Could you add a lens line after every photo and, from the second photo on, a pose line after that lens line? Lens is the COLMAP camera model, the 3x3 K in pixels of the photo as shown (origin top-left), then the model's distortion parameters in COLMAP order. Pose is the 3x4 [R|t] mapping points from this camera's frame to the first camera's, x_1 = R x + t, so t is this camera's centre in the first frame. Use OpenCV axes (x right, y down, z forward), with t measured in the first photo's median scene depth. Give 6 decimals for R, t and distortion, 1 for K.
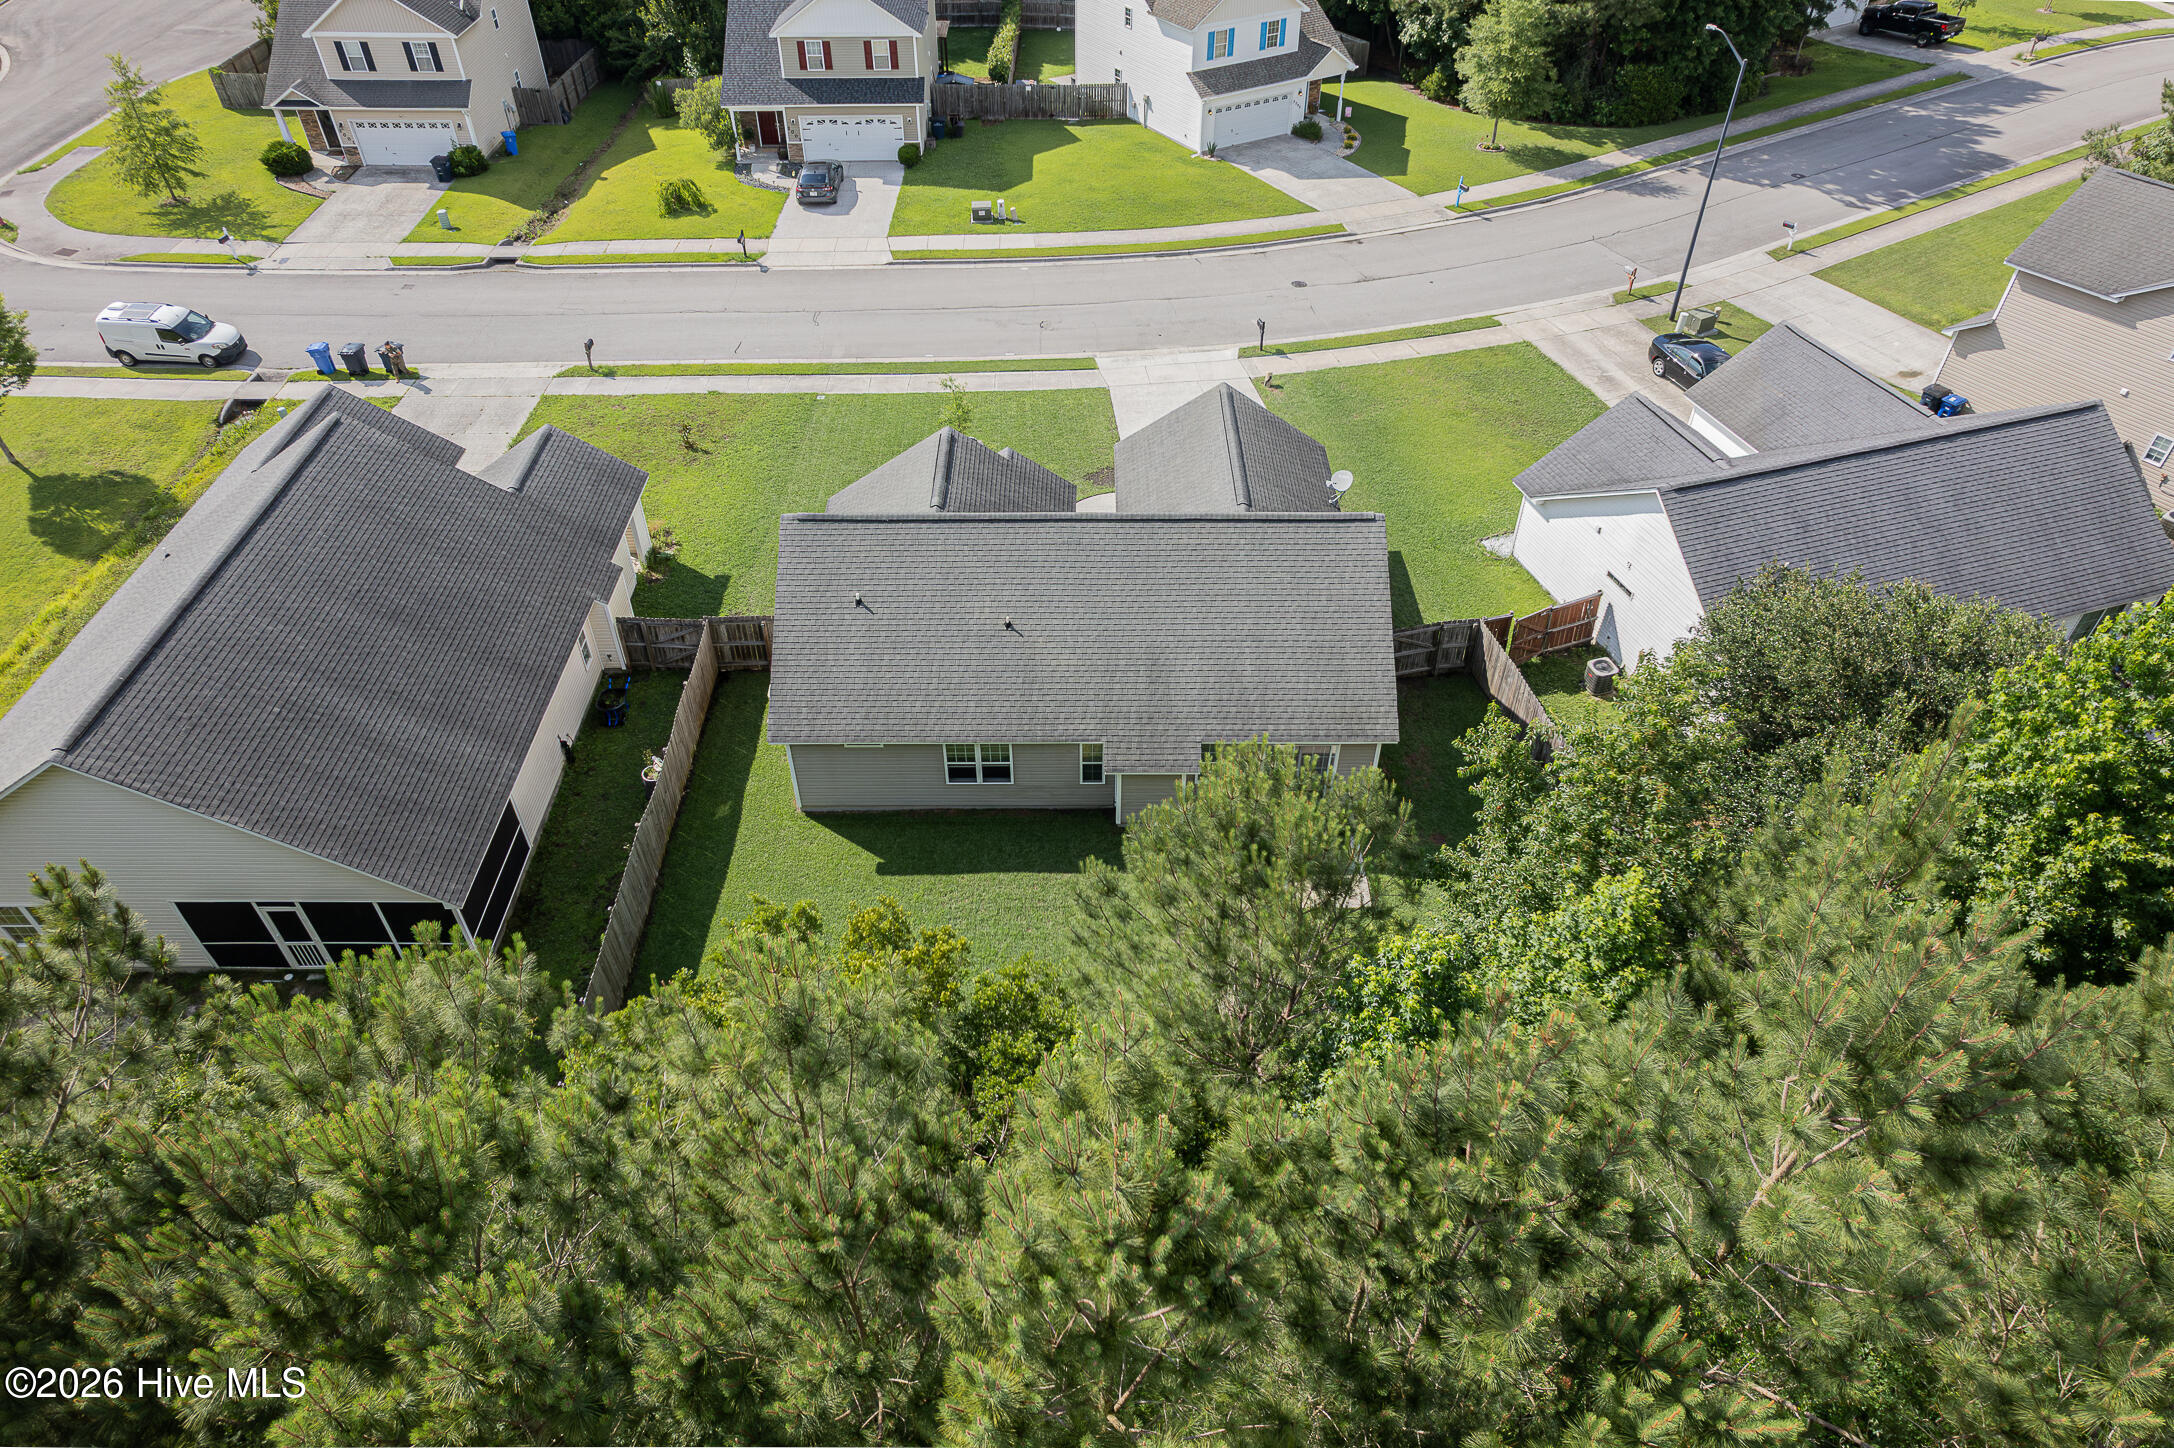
lens RADIAL K [[1390.1, 0, 1089.8], [0, 1390.1, 730.9], [0, 0, 1]] dist [-0.078719, 0.092800]
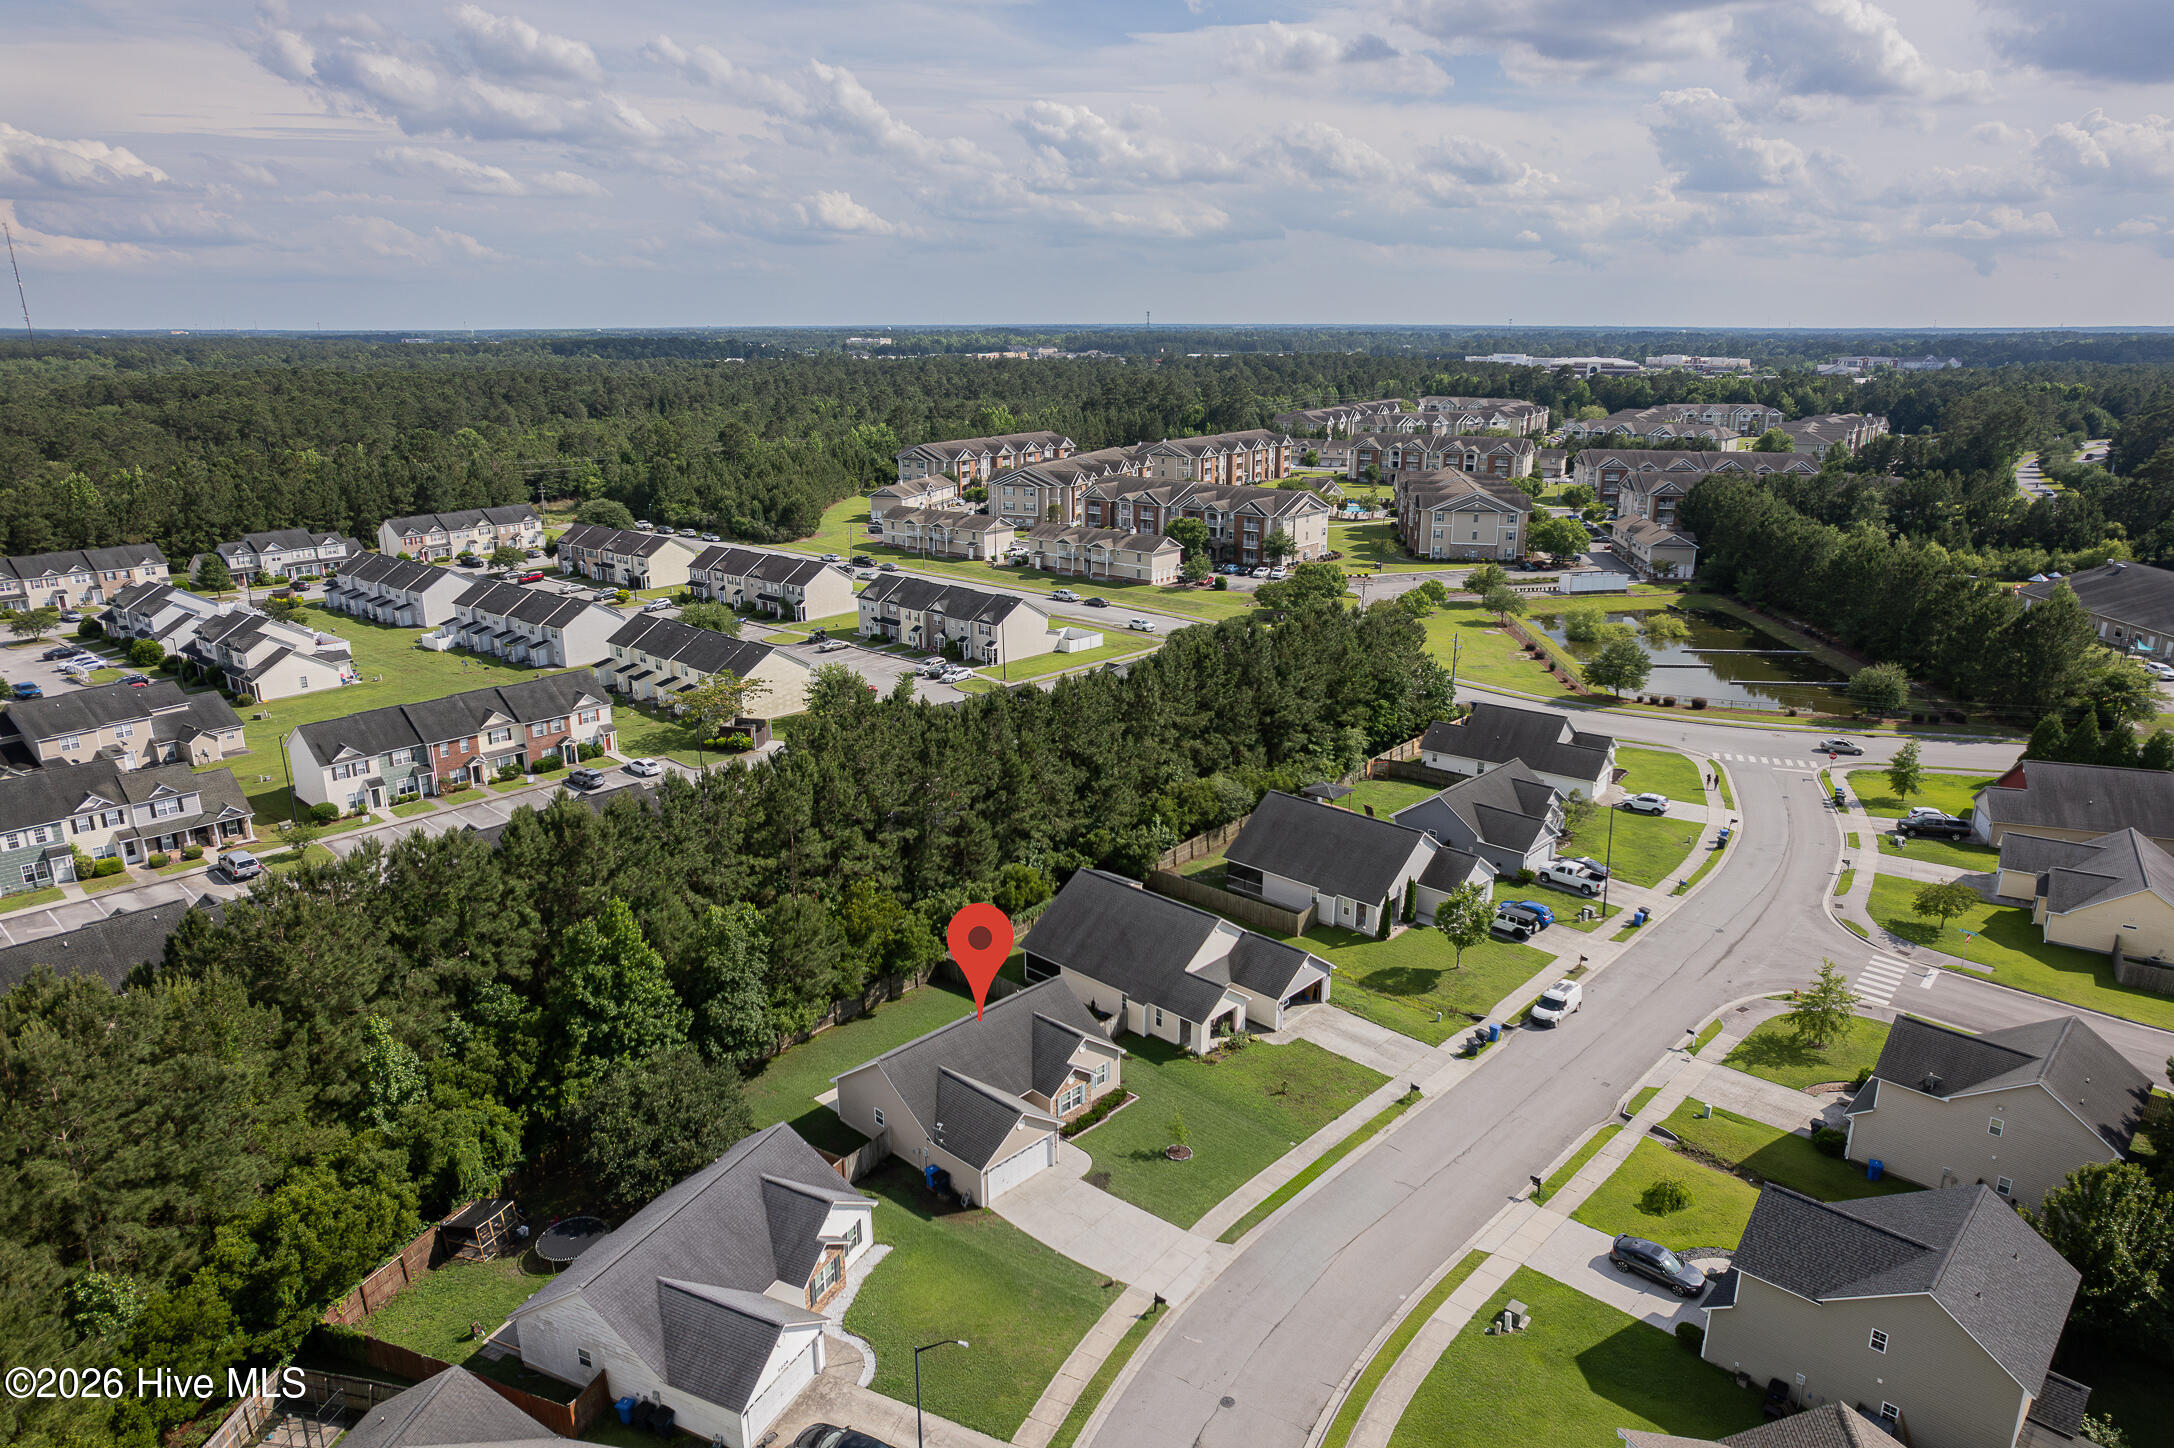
lens RADIAL K [[1390.1, 0, 1089.8], [0, 1390.1, 730.9], [0, 0, 1]] dist [-0.078719, 0.092800]
pose [[-0.689135, 0.204849, -0.695075, 0.773333], [-0.486277, 0.580422, 0.653180, -1.143900], [0.537241, 0.788129, -0.300376, 0.773870]]
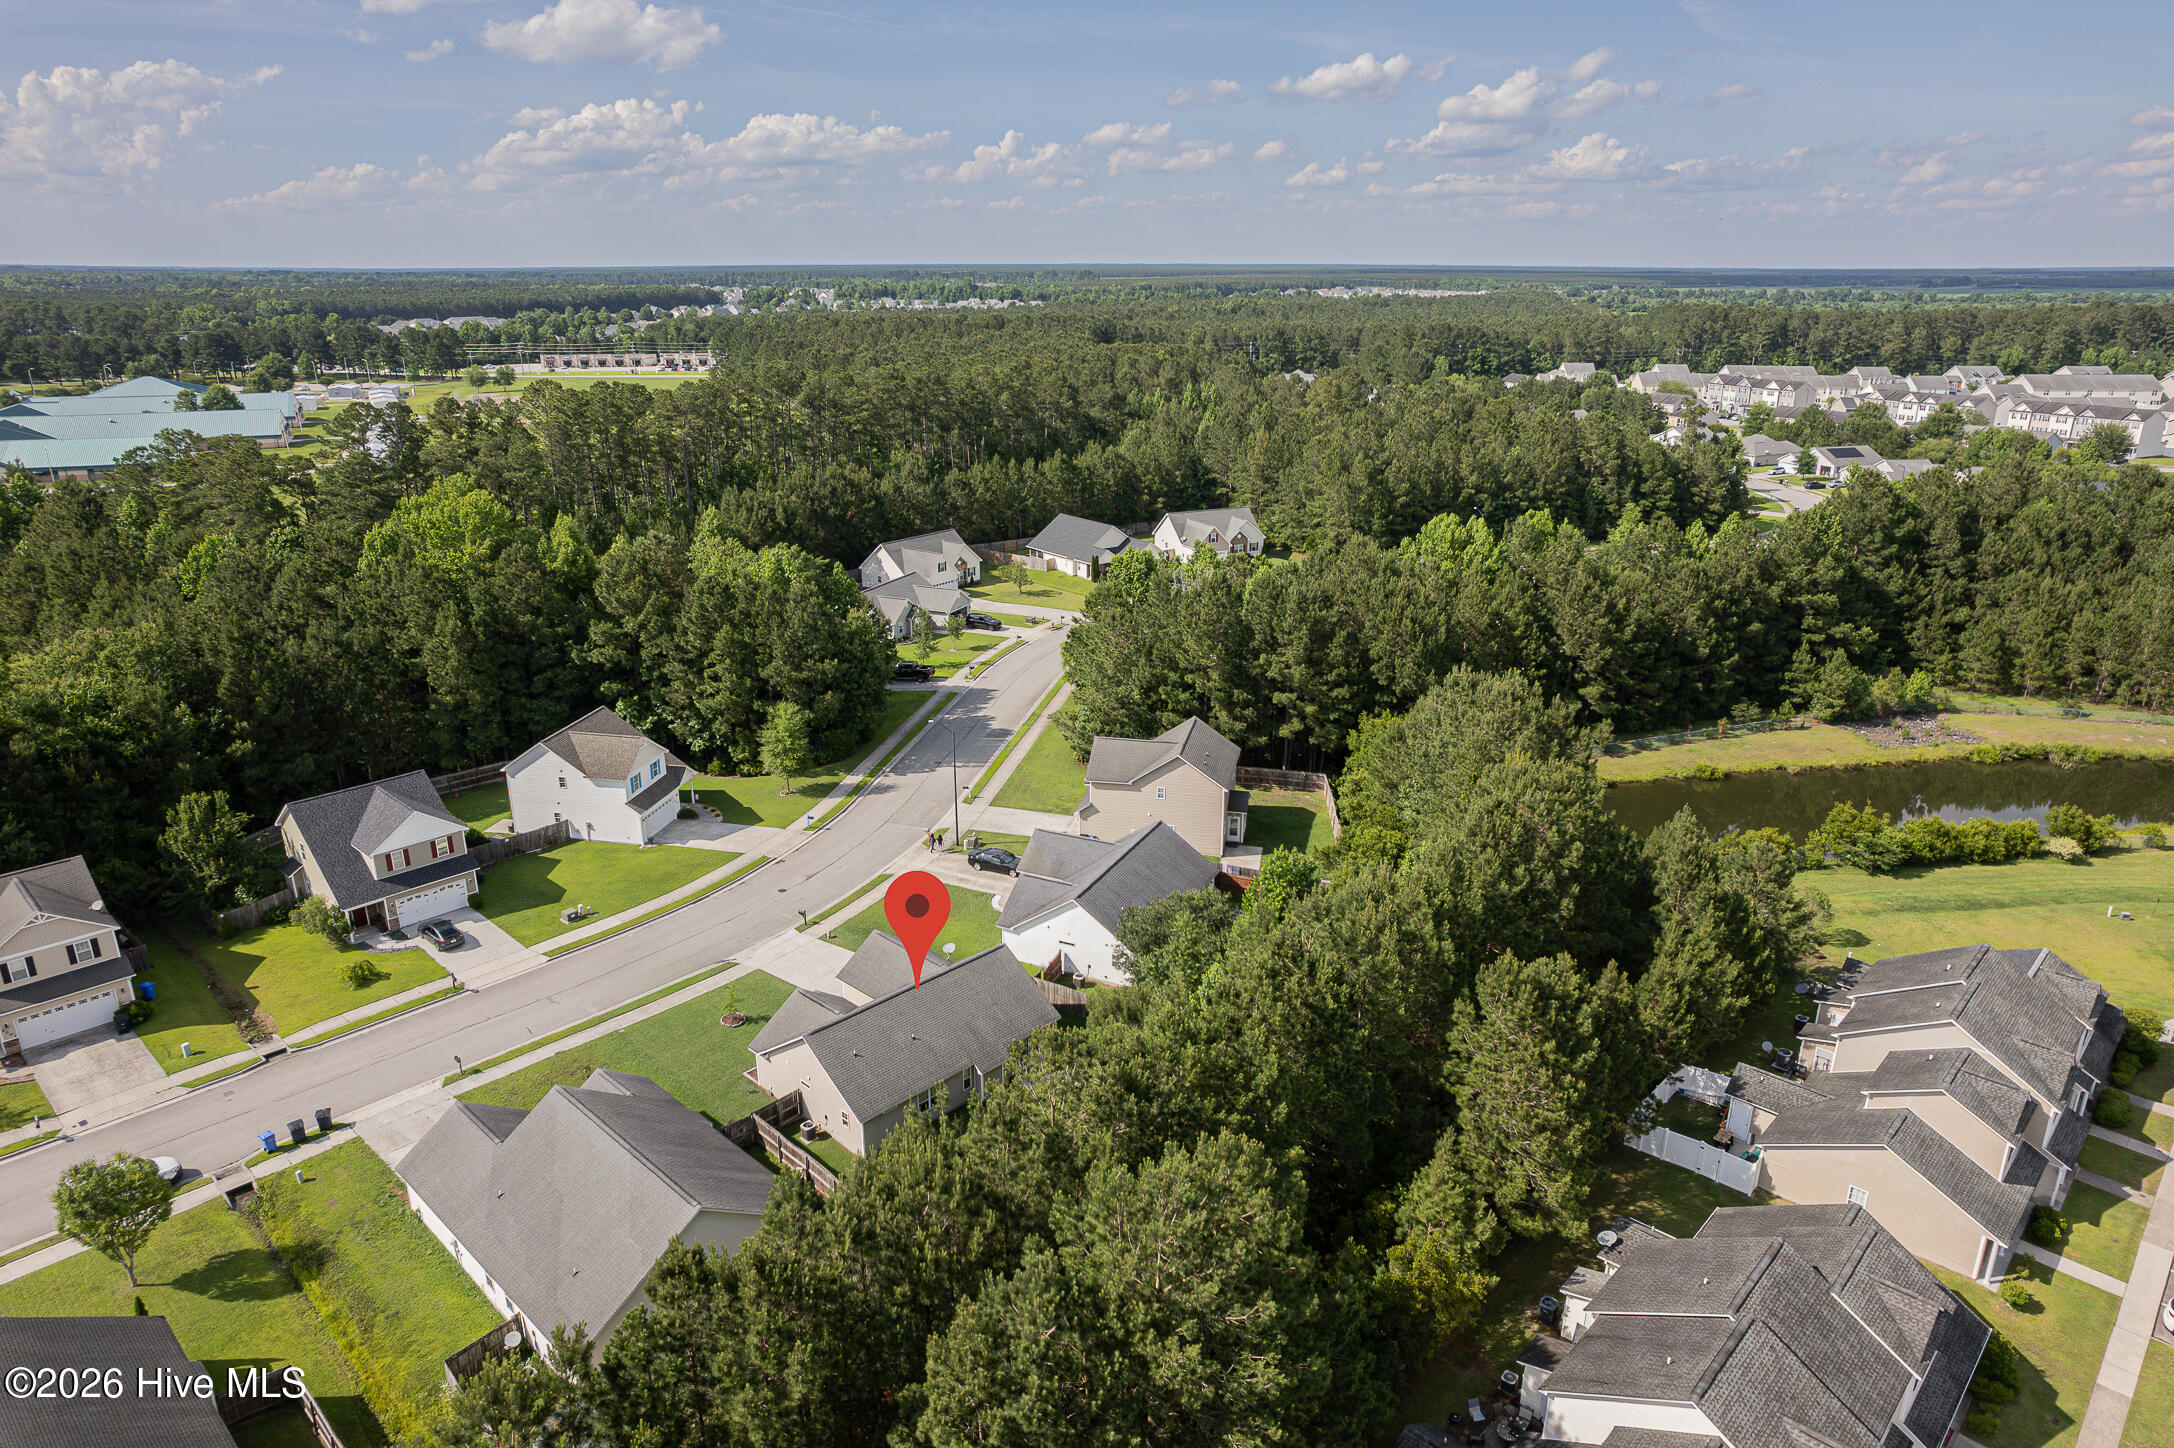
lens RADIAL K [[1390.1, 0, 1089.8], [0, 1390.1, 730.9], [0, 0, 1]] dist [-0.078719, 0.092800]
pose [[0.694610, -0.235391, 0.679785, -0.680151], [0.481678, 0.854045, -0.196451, 0.042416], [-0.534325, 0.463894, 0.706611, -0.535629]]
